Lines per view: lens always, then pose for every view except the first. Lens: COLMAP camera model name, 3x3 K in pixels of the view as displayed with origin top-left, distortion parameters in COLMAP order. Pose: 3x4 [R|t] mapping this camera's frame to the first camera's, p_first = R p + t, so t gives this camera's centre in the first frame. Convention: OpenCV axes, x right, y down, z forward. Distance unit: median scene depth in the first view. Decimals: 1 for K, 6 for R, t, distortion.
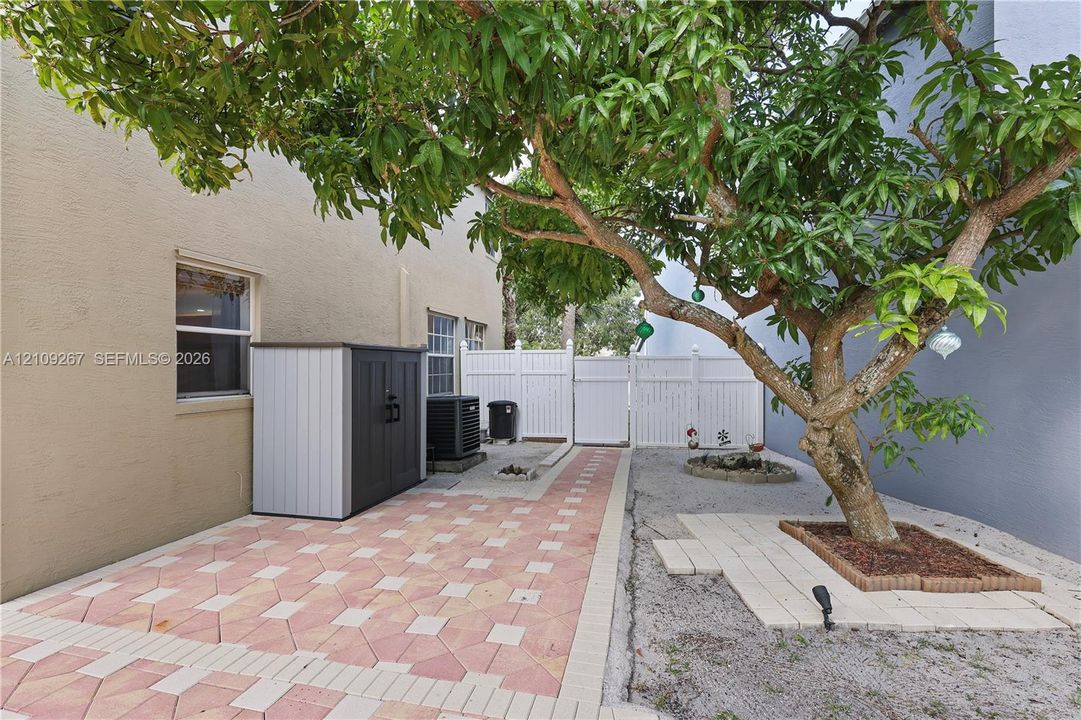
lens RADIAL K [[502.8, 0, 540.3], [0, 502.8, 366.7], [0, 0, 1]] dist [0.000290, 0.000127]
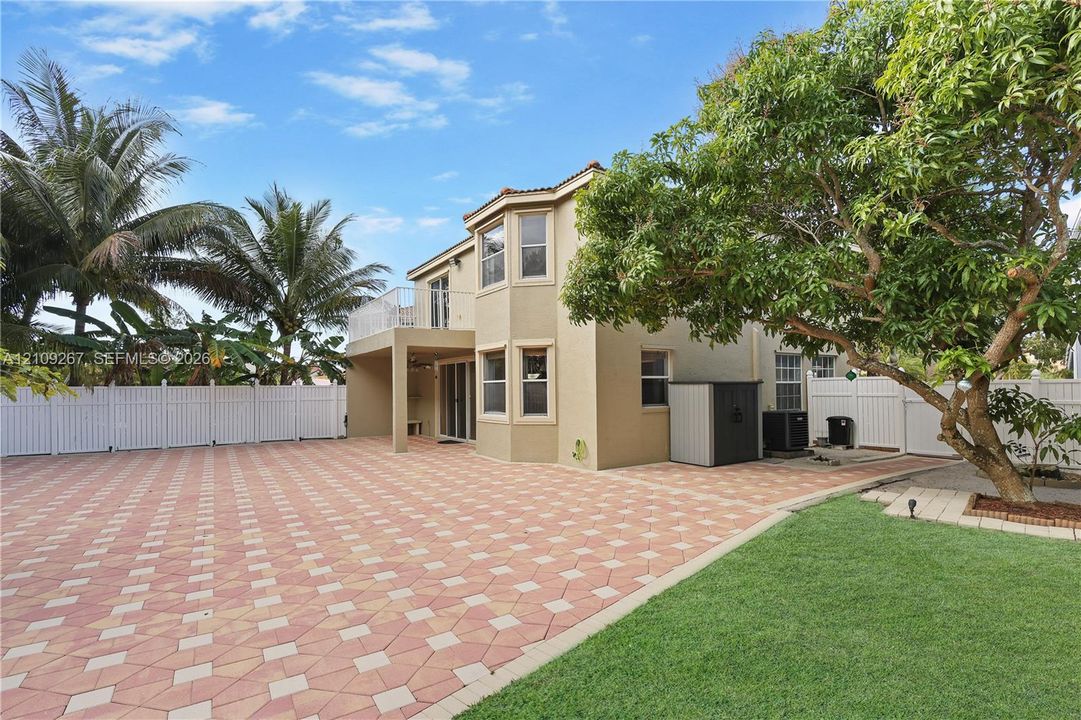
lens RADIAL K [[502.8, 0, 540.3], [0, 502.8, 366.7], [0, 0, 1]] dist [0.000290, 0.000127]
pose [[0.720873, -0.033978, -0.692233, 0.491873], [0.008969, 0.999171, -0.039704, -0.029896], [0.693009, 0.022413, 0.720581, -0.881111]]
